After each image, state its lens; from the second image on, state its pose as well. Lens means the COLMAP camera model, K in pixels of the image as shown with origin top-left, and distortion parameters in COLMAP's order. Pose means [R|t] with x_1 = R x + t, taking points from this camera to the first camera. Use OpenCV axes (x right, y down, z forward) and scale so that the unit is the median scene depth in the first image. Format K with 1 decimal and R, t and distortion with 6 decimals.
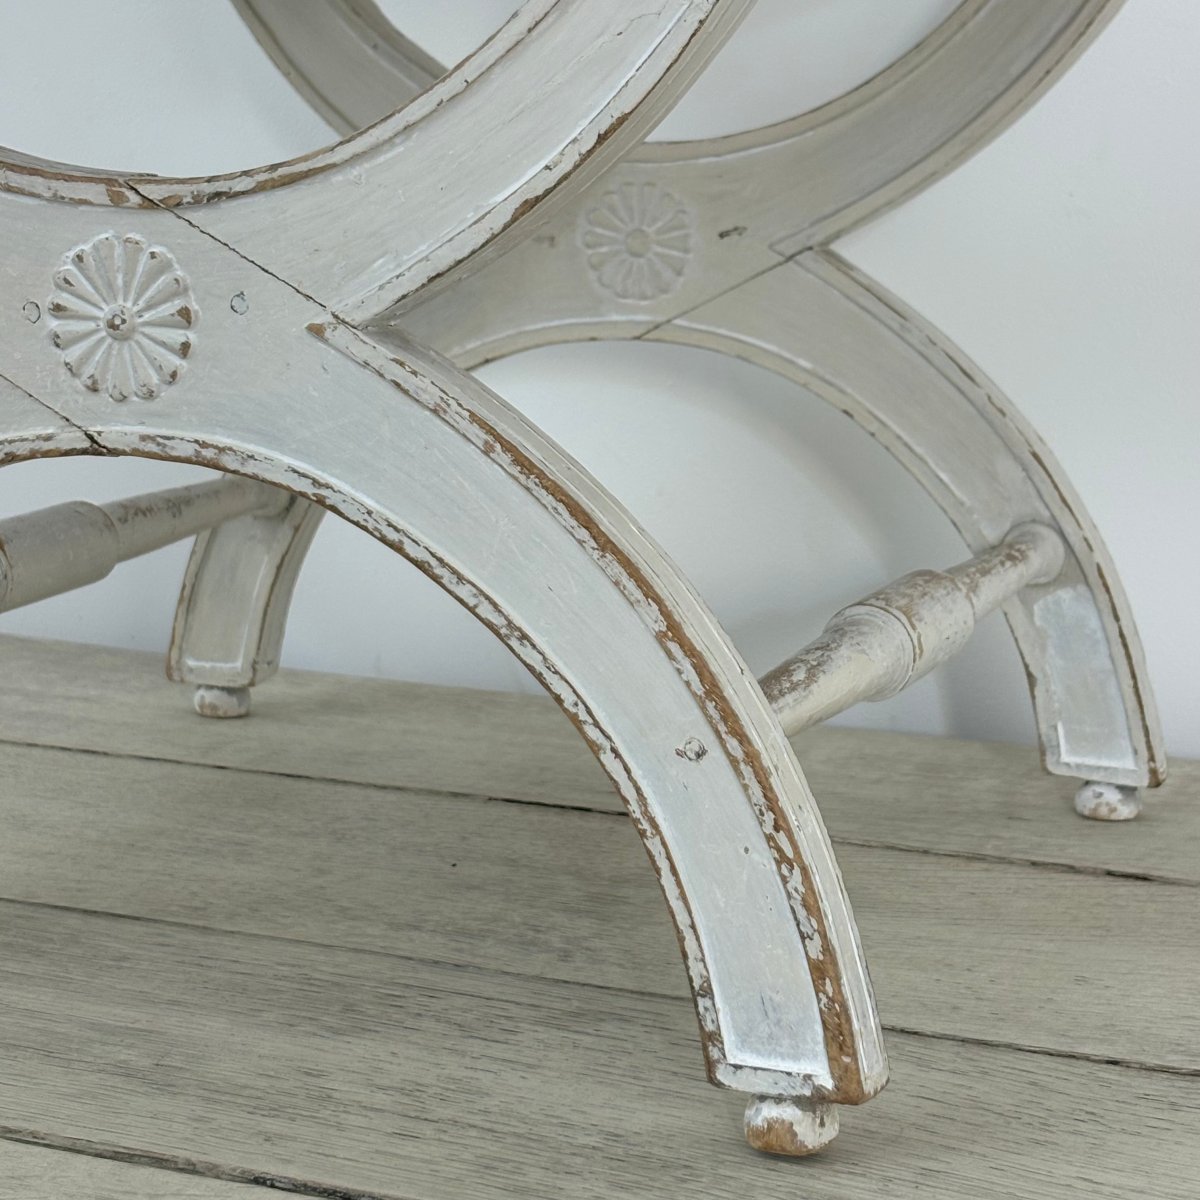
lens RADIAL K [[2923.5, 0, 592.9], [0, 2923.5, 610.4], [0, 0, 1]] dist [0.169729, 0.000000]
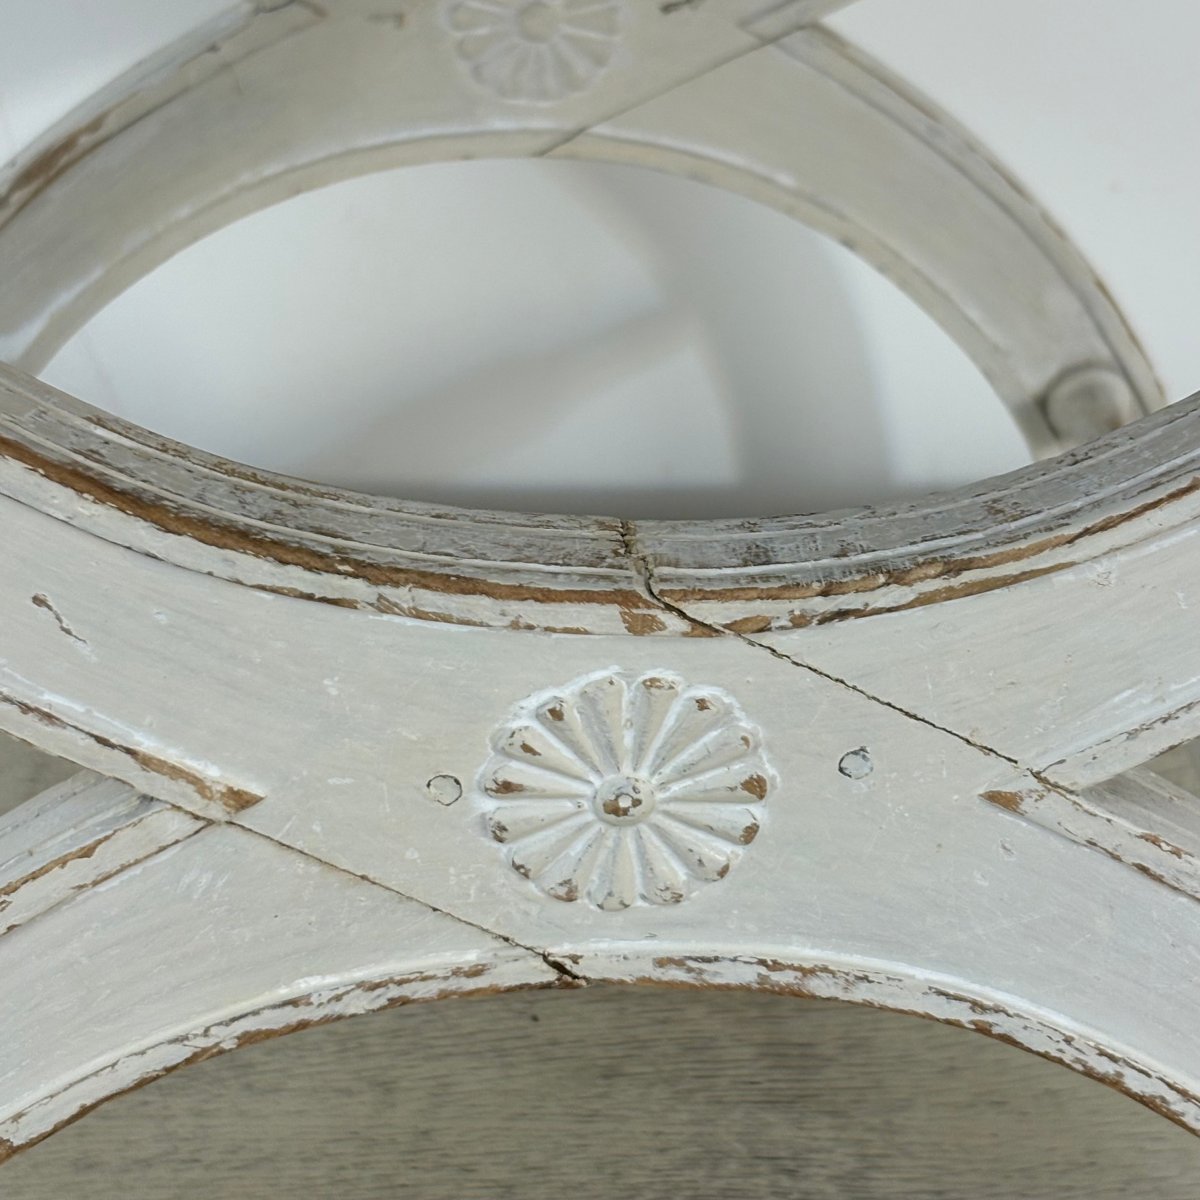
lens RADIAL K [[2923.5, 0, 579.0], [0, 2923.5, 620.2], [0, 0, 1]] dist [0.169729, 0.000000]
pose [[0.897486, -0.201932, 0.392100, -0.394540], [0.054788, 0.933188, 0.355187, -0.342823], [-0.437627, -0.297293, 0.848587, 0.525565]]
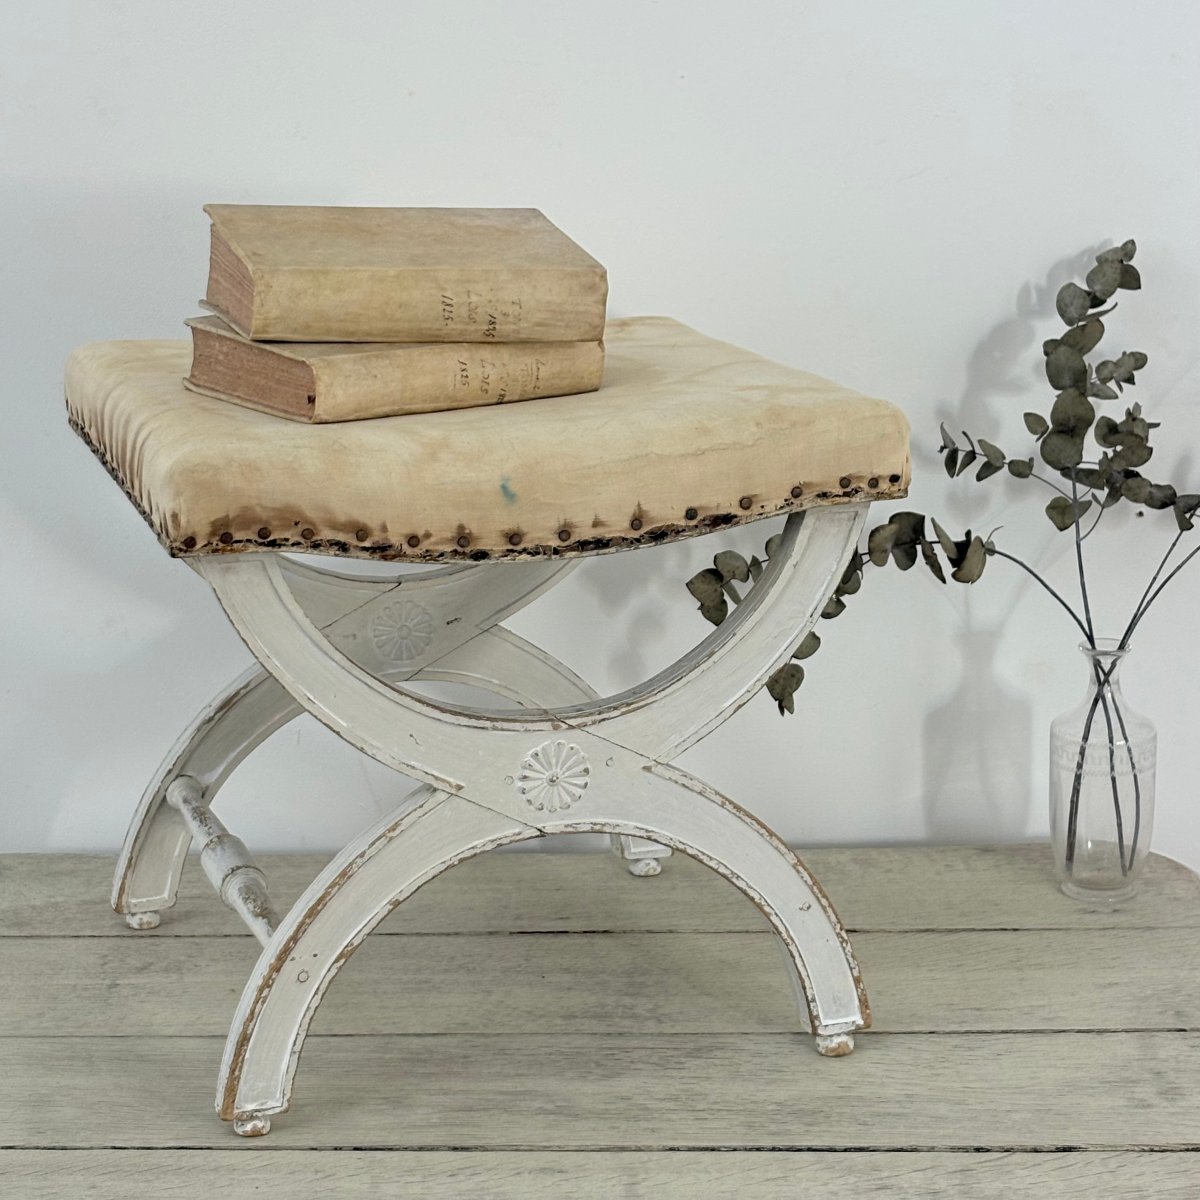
lens RADIAL K [[2923.5, 0, 609.2], [0, 2923.5, 597.2], [0, 0, 1]] dist [0.169729, 0.000000]
pose [[0.746783, -0.168113, 0.643469, -1.572737], [0.129386, 0.985763, 0.107381, -0.477372], [-0.652361, 0.003065, 0.757903, -0.744317]]
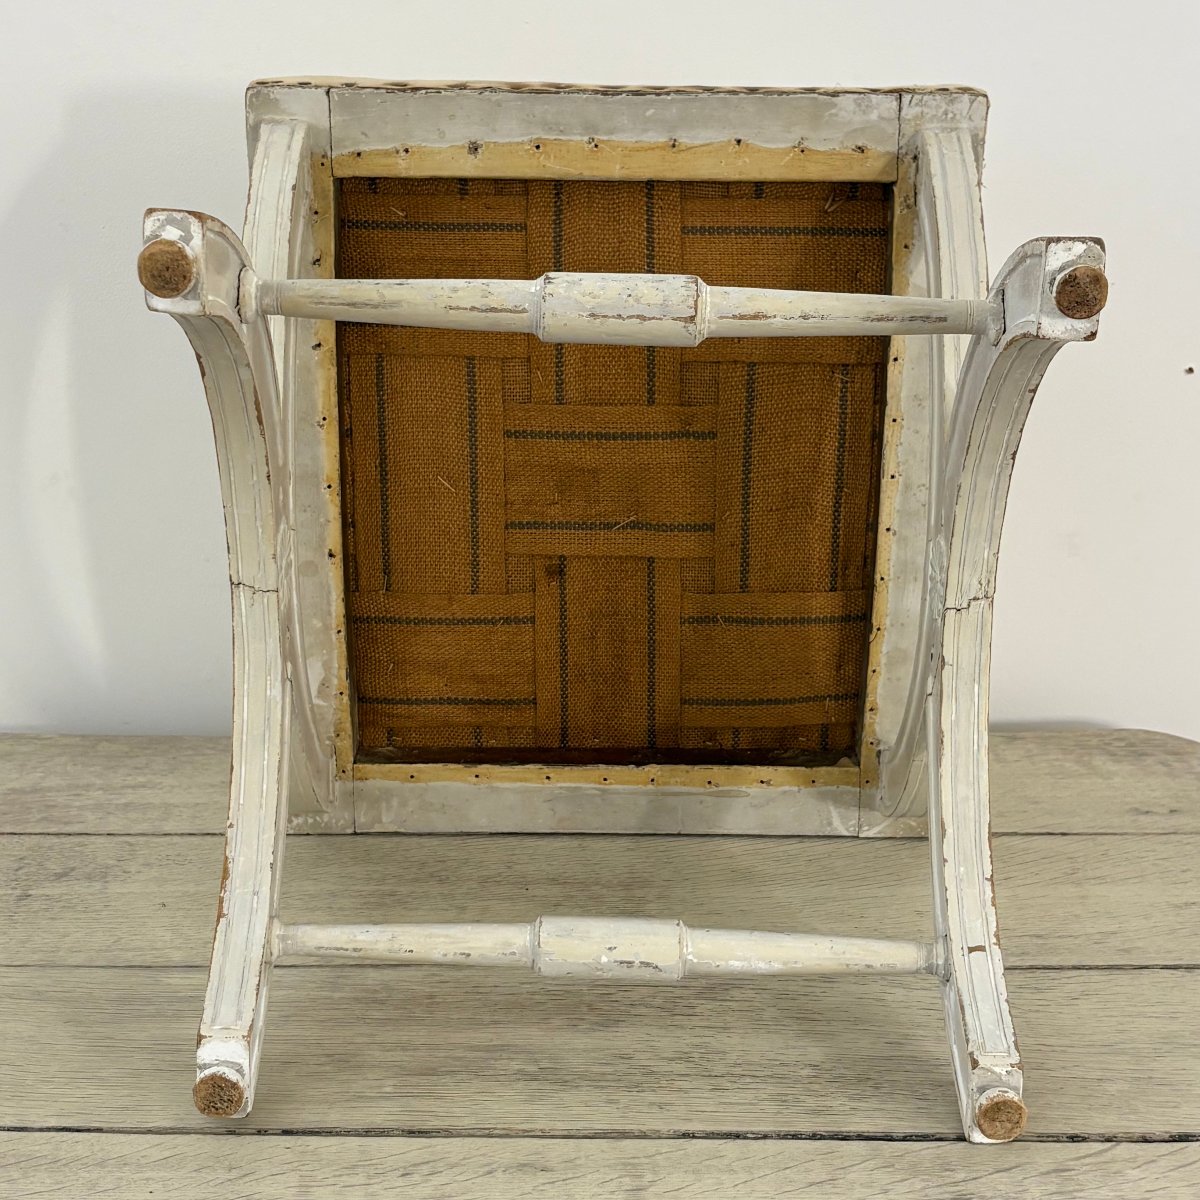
lens RADIAL K [[2142.0, 0, 584.4], [0, 2142.0, 588.3], [0, 0, 1]] dist [0.099576, 0.000000]
pose [[0.913926, -0.118149, 0.388305, -0.628798], [0.078659, 0.990115, 0.116126, -0.299801], [-0.398187, -0.075587, 0.914185, -0.195619]]
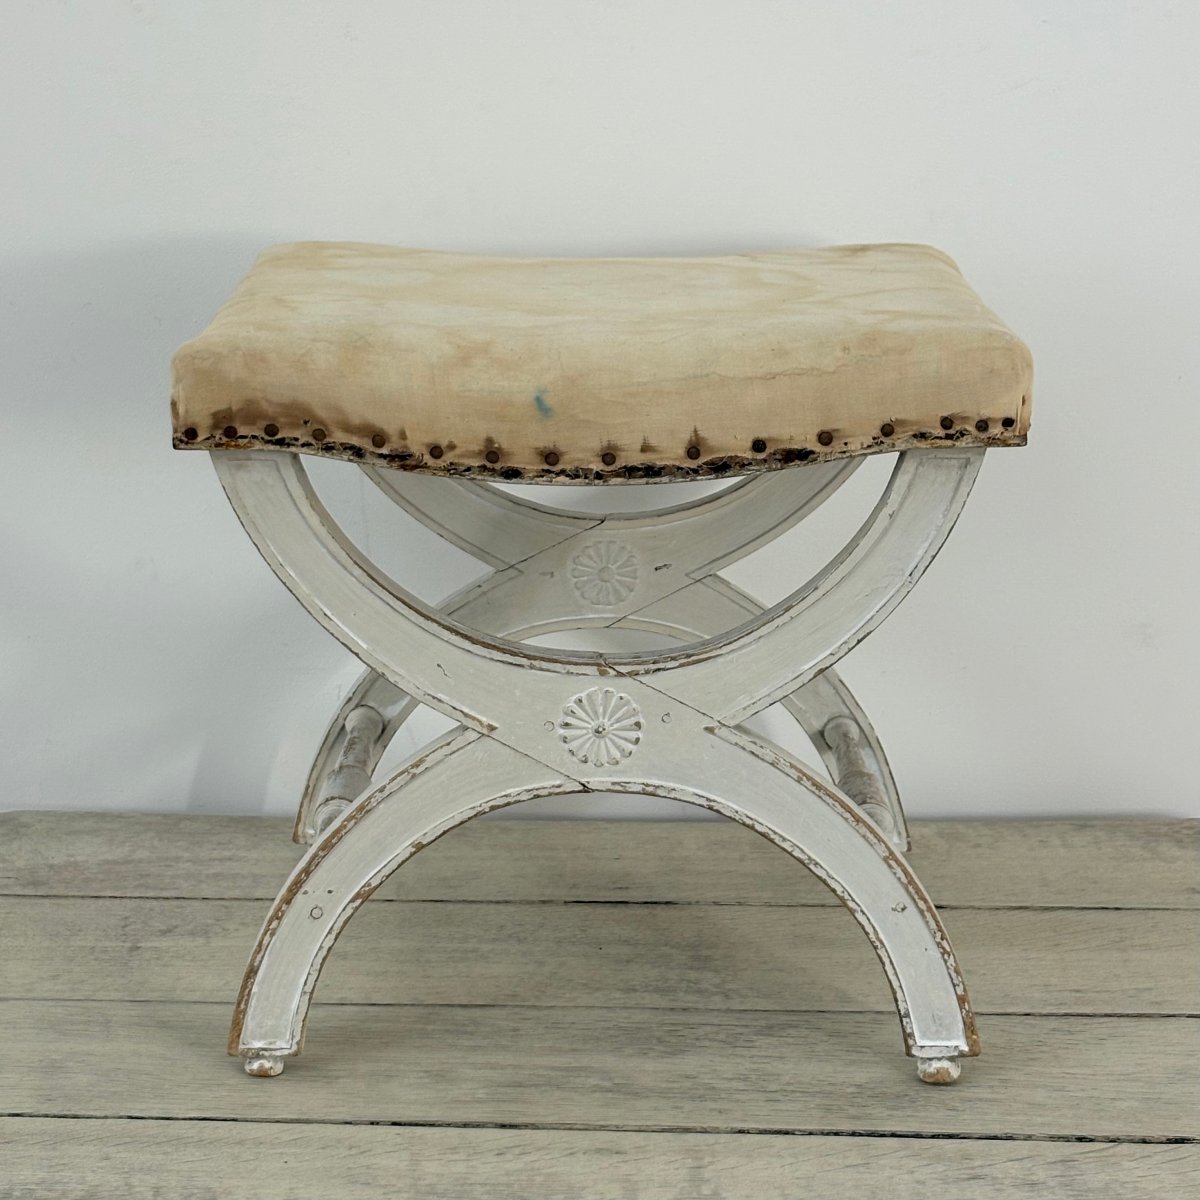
lens RADIAL K [[2923.5, 0, 567.2], [0, 2923.5, 609.8], [0, 0, 1]] dist [0.169729, 0.000000]
pose [[0.926416, -0.095730, 0.364127, -0.926426], [0.074588, 0.994632, 0.071726, -0.332498], [-0.369038, -0.039289, 0.928583, -0.889904]]
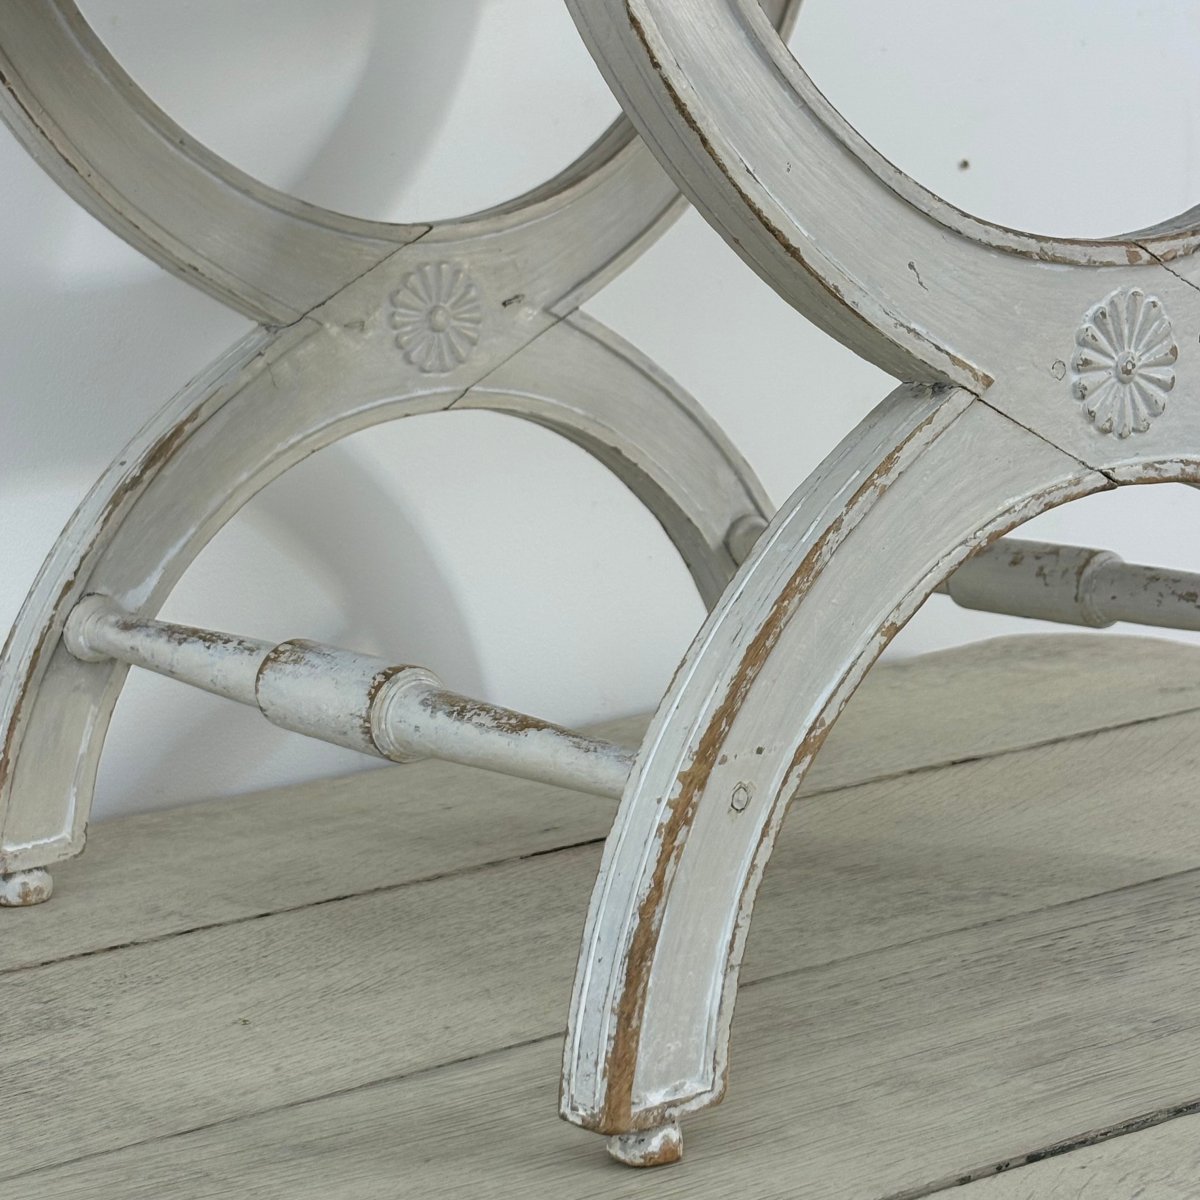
lens RADIAL K [[2923.5, 0, 604.6], [0, 2923.5, 603.4], [0, 0, 1]] dist [0.169729, 0.000000]
pose [[0.480168, -0.166361, 0.861256, -1.255745], [0.195564, 0.977441, 0.079772, -0.140147], [-0.855098, 0.130127, 0.501870, 0.623944]]
